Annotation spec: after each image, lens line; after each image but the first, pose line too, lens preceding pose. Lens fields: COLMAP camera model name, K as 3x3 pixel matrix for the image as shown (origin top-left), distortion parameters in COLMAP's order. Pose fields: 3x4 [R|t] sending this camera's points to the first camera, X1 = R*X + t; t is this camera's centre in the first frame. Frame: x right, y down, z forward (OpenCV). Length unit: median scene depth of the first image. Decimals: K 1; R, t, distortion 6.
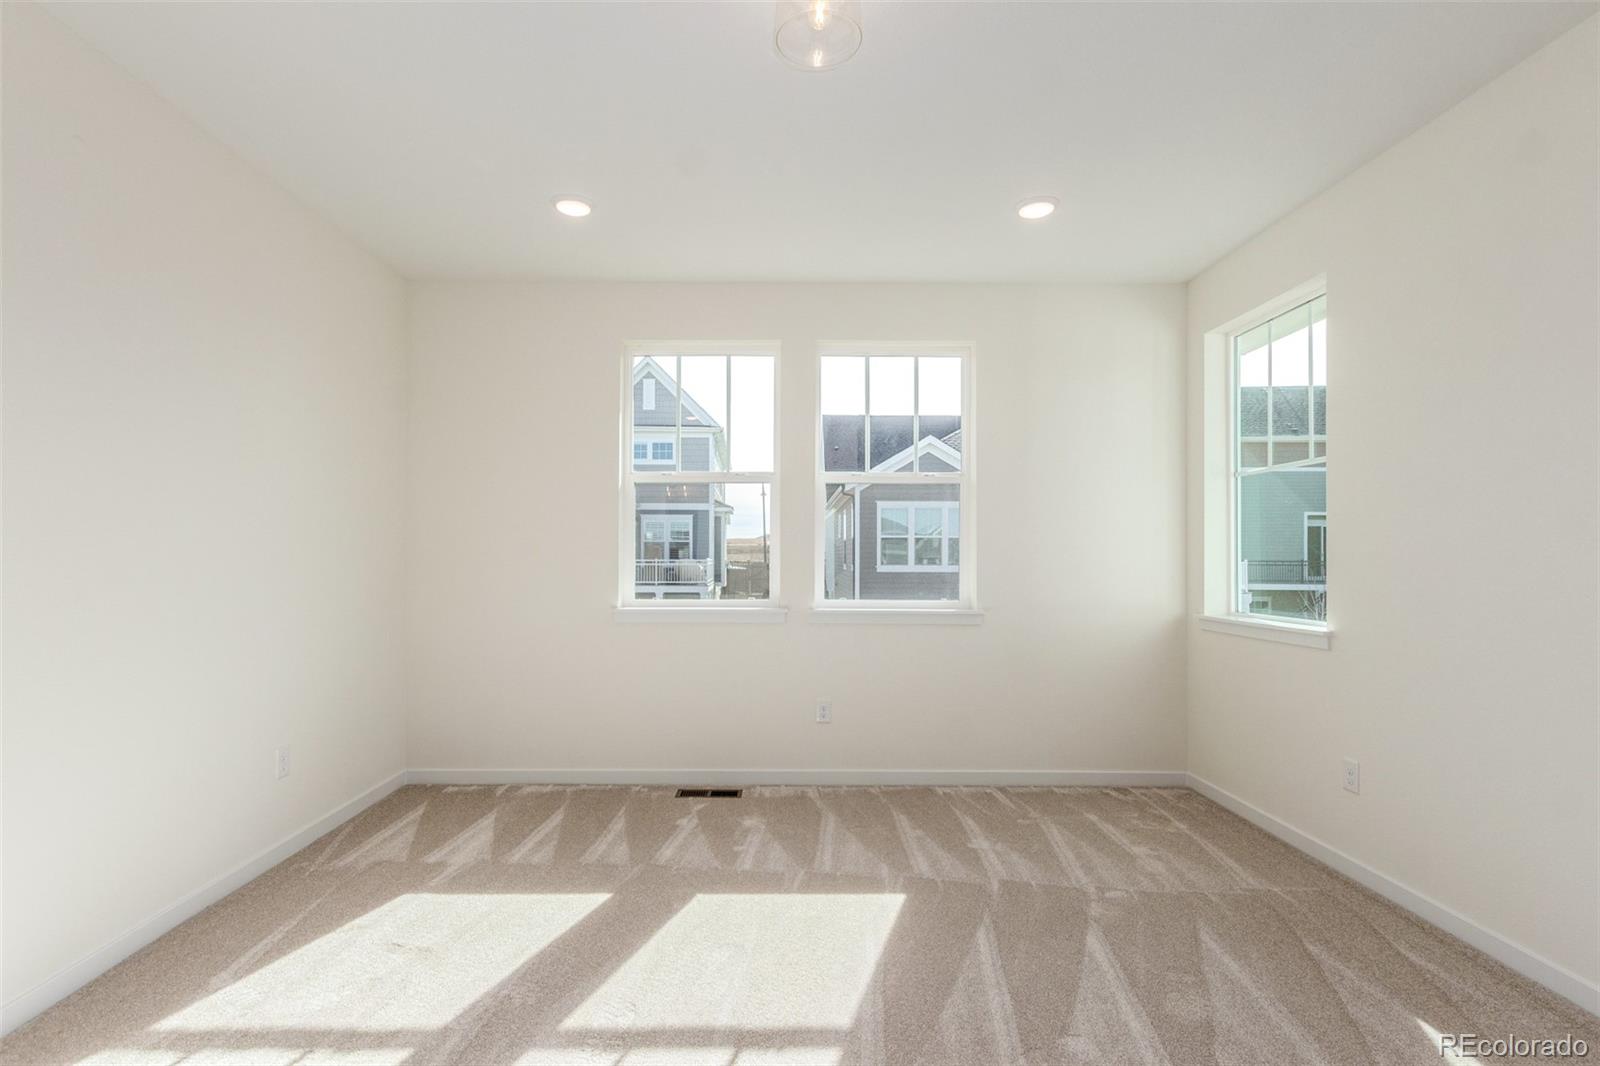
lens RADIAL K [[741.4, 0, 808.0], [0, 741.4, 538.0], [0, 0, 1]] dist [0.003565, 0.000009]
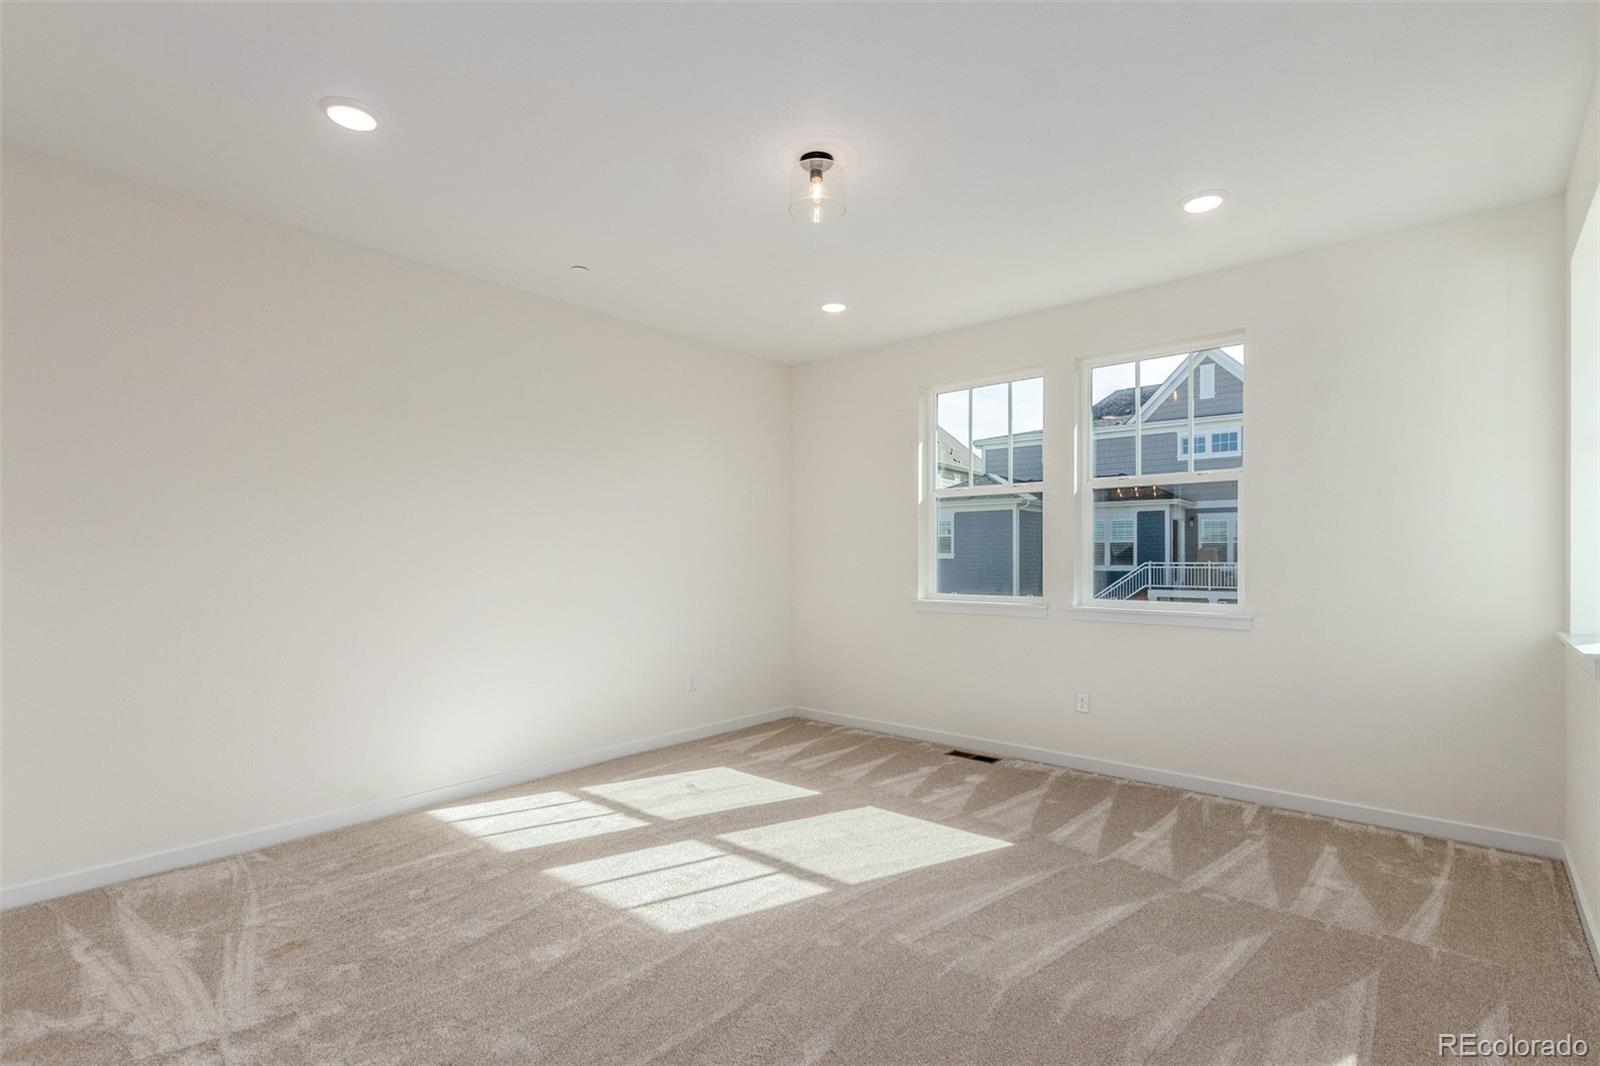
lens RADIAL K [[711.2, 0, 802.8], [0, 711.2, 547.3], [0, 0, 1]] dist [0.001644, -0.000394]
pose [[0.772216, -0.010838, -0.635267, 0.483193], [0.016507, 0.999859, 0.003008, -0.000240], [0.635145, -0.012809, 0.772287, -0.065390]]
